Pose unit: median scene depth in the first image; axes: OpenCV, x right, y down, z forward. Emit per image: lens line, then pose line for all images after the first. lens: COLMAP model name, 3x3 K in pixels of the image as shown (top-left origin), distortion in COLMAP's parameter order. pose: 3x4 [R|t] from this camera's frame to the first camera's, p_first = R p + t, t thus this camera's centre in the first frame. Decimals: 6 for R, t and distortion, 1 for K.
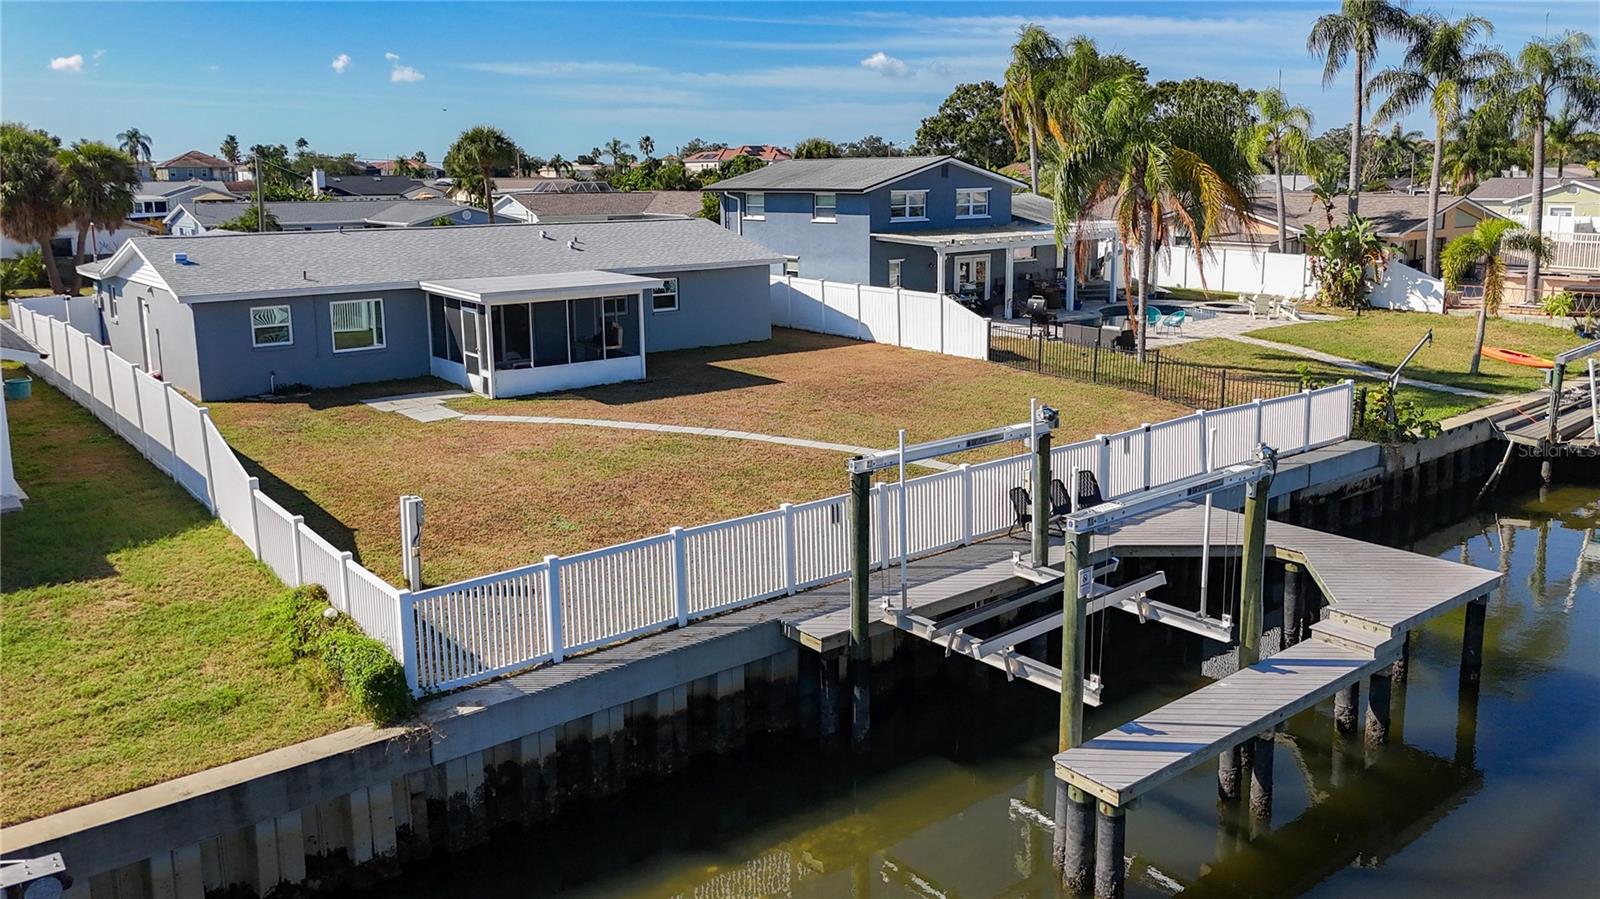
lens RADIAL K [[1201.0, 0, 802.9], [0, 1201.0, 443.4], [0, 0, 1]] dist [0.058206, -0.082154]
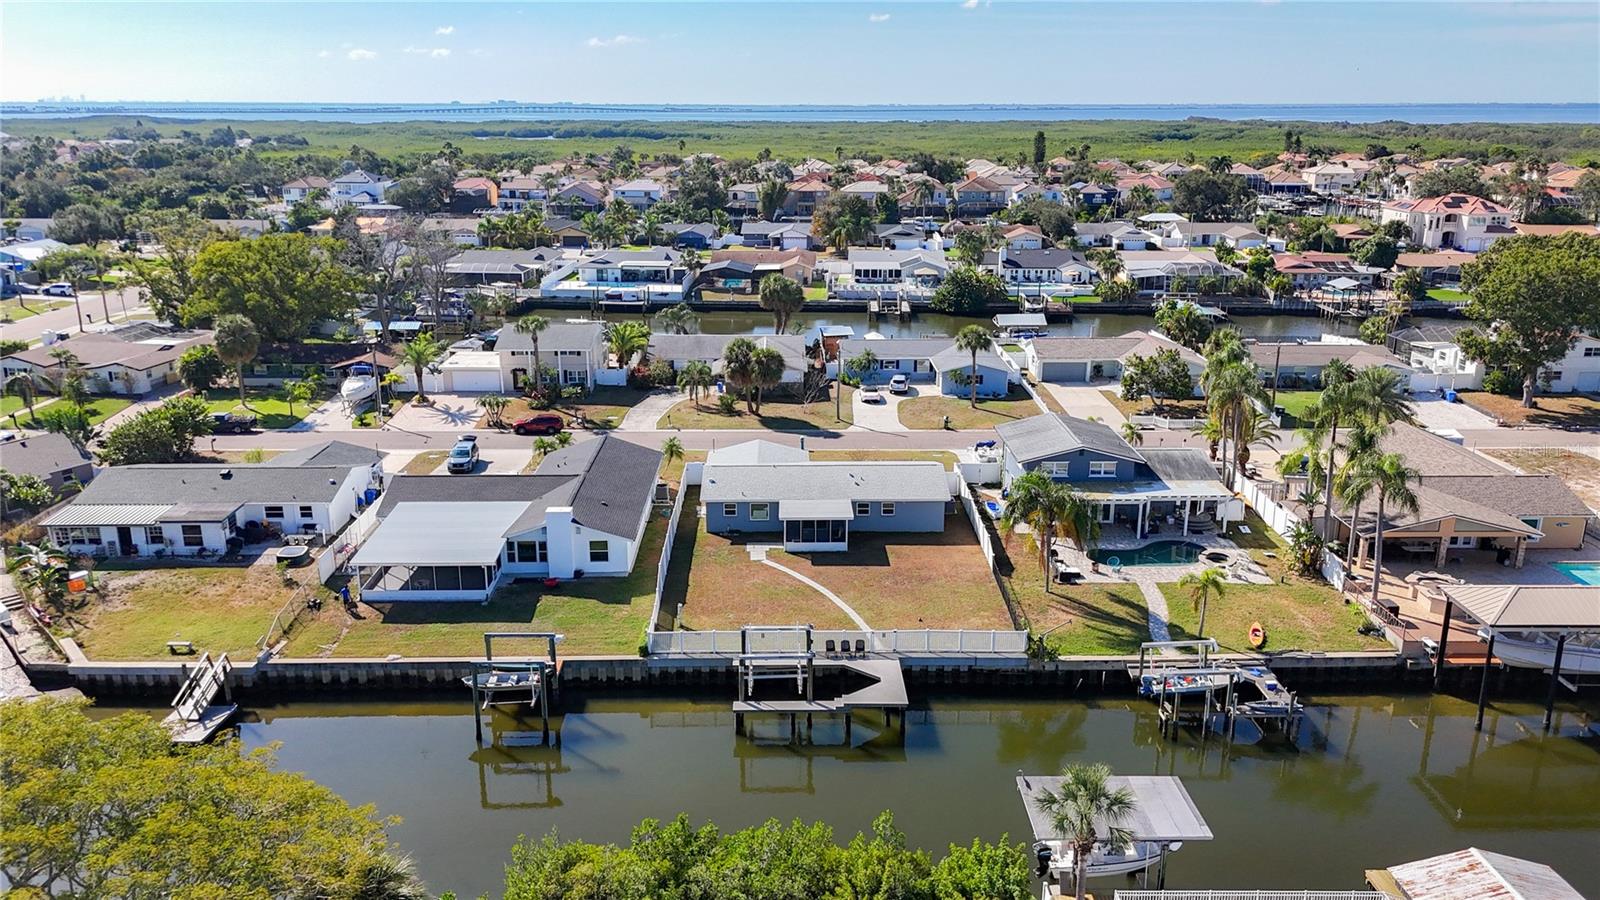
lens RADIAL K [[1191.8, 0, 800.9], [0, 1191.8, 443.8], [0, 0, 1]] dist [0.072427, -0.090251]
pose [[0.786275, 0.178600, -0.591501, 0.957151], [-0.143802, 0.983920, 0.105935, -0.407856], [0.600910, 0.001765, 0.799315, -0.839071]]
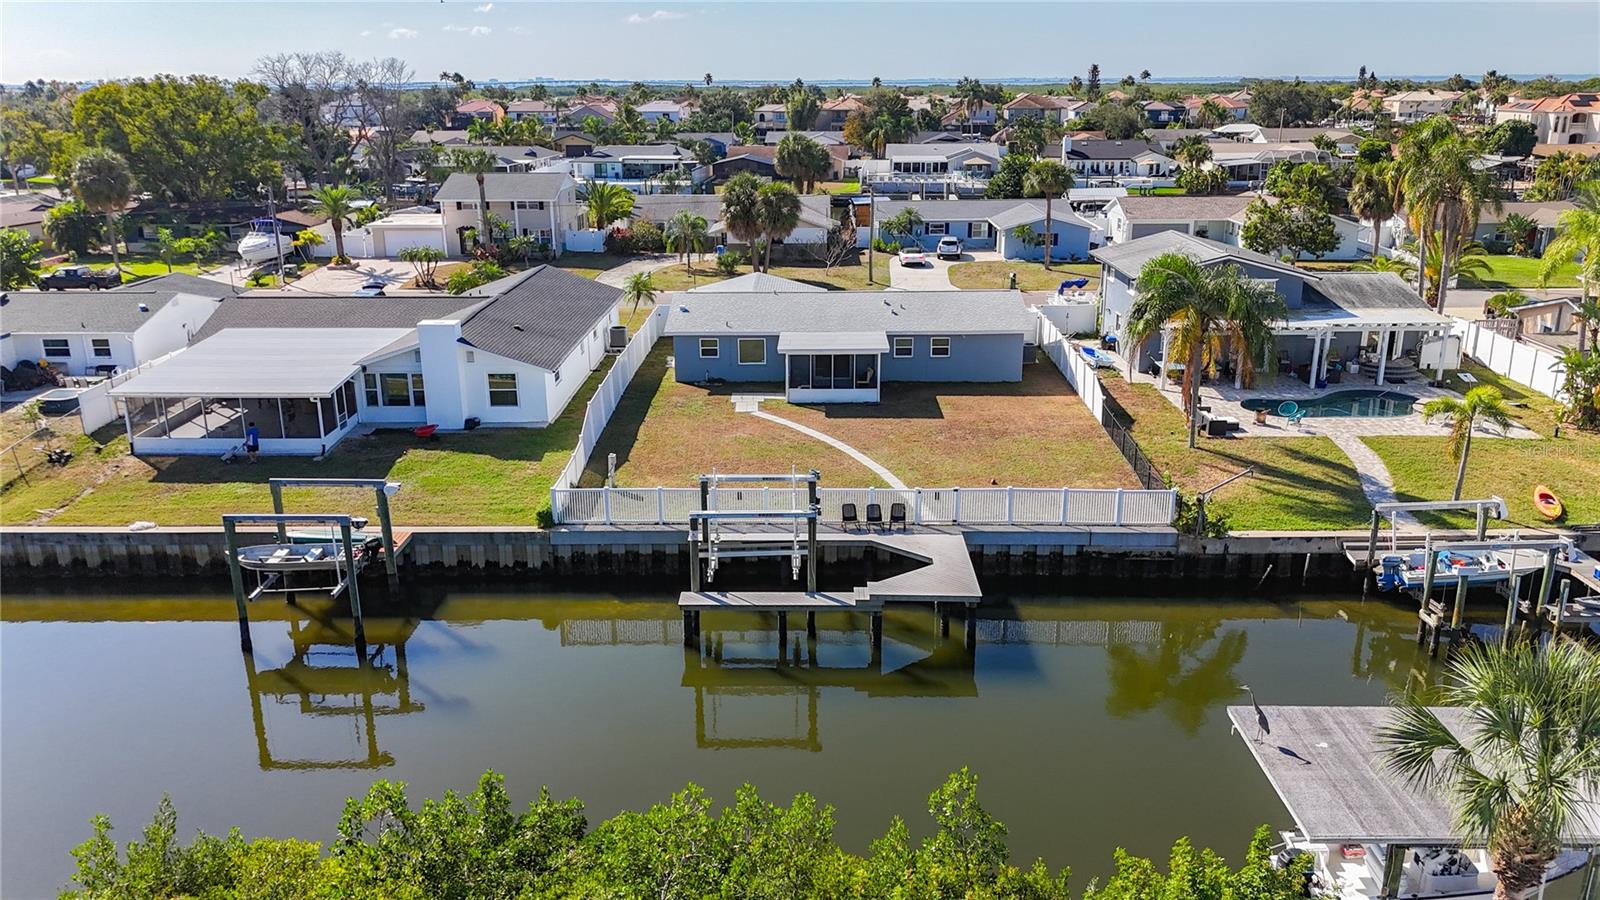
lens RADIAL K [[1201.0, 0, 802.9], [0, 1201.0, 443.9], [0, 0, 1]] dist [0.058206, -0.082154]
pose [[0.768040, 0.190998, -0.611257, 0.649315], [-0.142823, 0.981535, 0.127242, -0.151383], [0.624273, -0.010425, 0.781137, -0.324330]]
